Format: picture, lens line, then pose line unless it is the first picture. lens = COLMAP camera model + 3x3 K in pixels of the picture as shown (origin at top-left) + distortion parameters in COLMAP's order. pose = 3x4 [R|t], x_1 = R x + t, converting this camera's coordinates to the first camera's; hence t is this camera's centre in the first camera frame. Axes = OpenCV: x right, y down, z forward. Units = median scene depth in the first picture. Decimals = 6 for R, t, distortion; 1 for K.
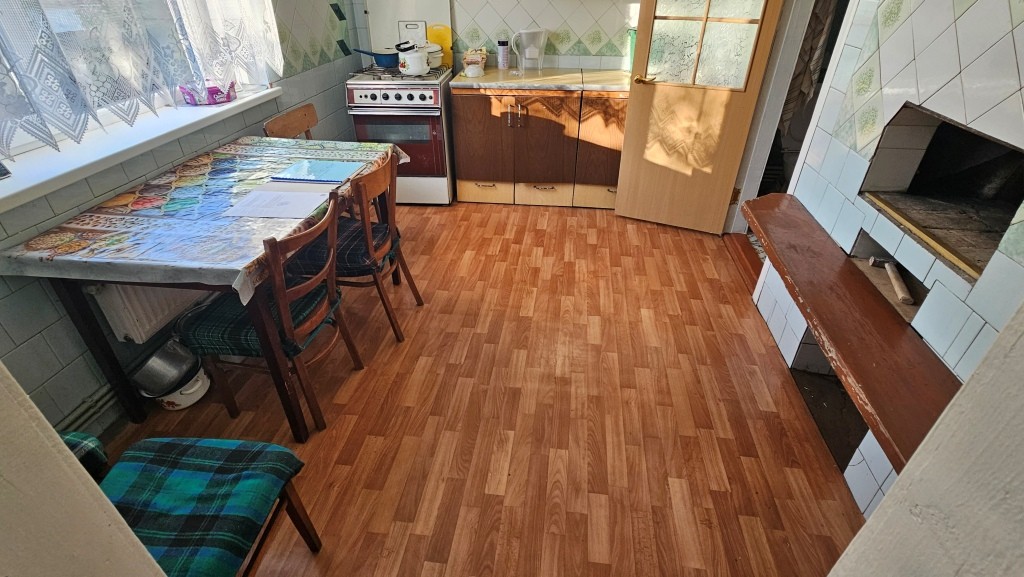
lens RADIAL K [[481.2, 0, 509.6], [0, 481.2, 289.8], [0, 0, 1]] dist [-0.020379, 0.006436]
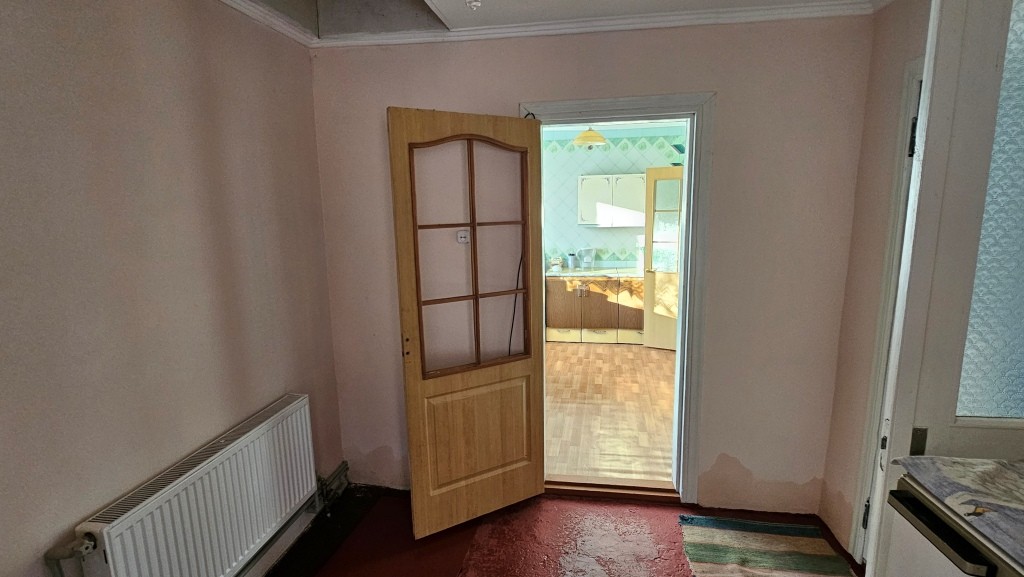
lens RADIAL K [[519.0, 0, 515.0], [0, 519.0, 268.4], [0, 0, 1]] dist [0.001732, 0.000209]
pose [[0.999226, -0.005038, -0.039016, -0.190798], [-0.012752, 0.896739, -0.442376, 0.505704], [0.037216, 0.442531, 0.895981, -0.934228]]
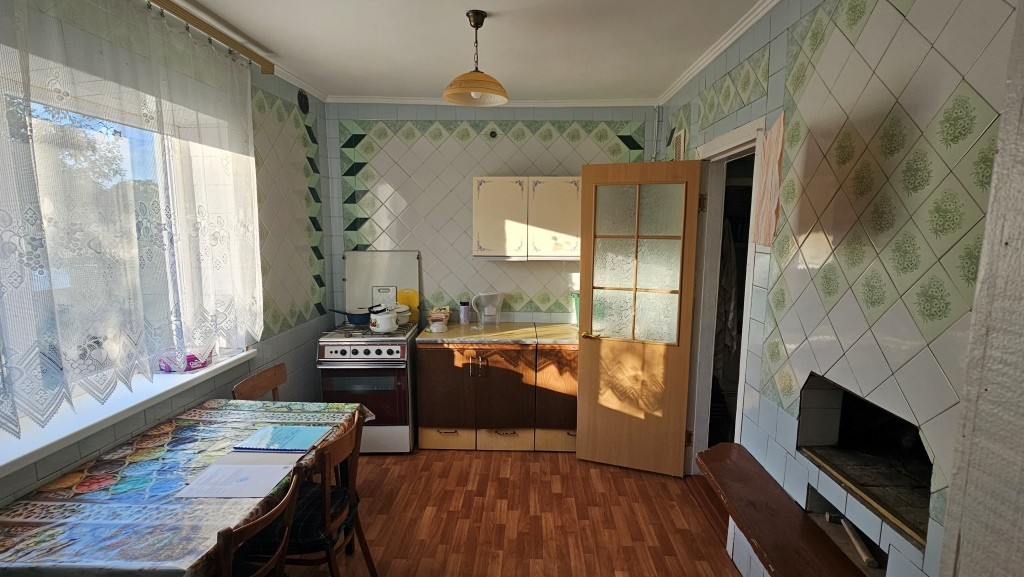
lens RADIAL K [[481.2, 0, 509.6], [0, 481.2, 289.8], [0, 0, 1]] dist [-0.020379, 0.006436]
pose [[0.996127, -0.005751, 0.087740, -0.009135], [0.043664, 0.898483, -0.436831, -0.052251], [-0.076321, 0.438970, 0.895254, -0.055183]]
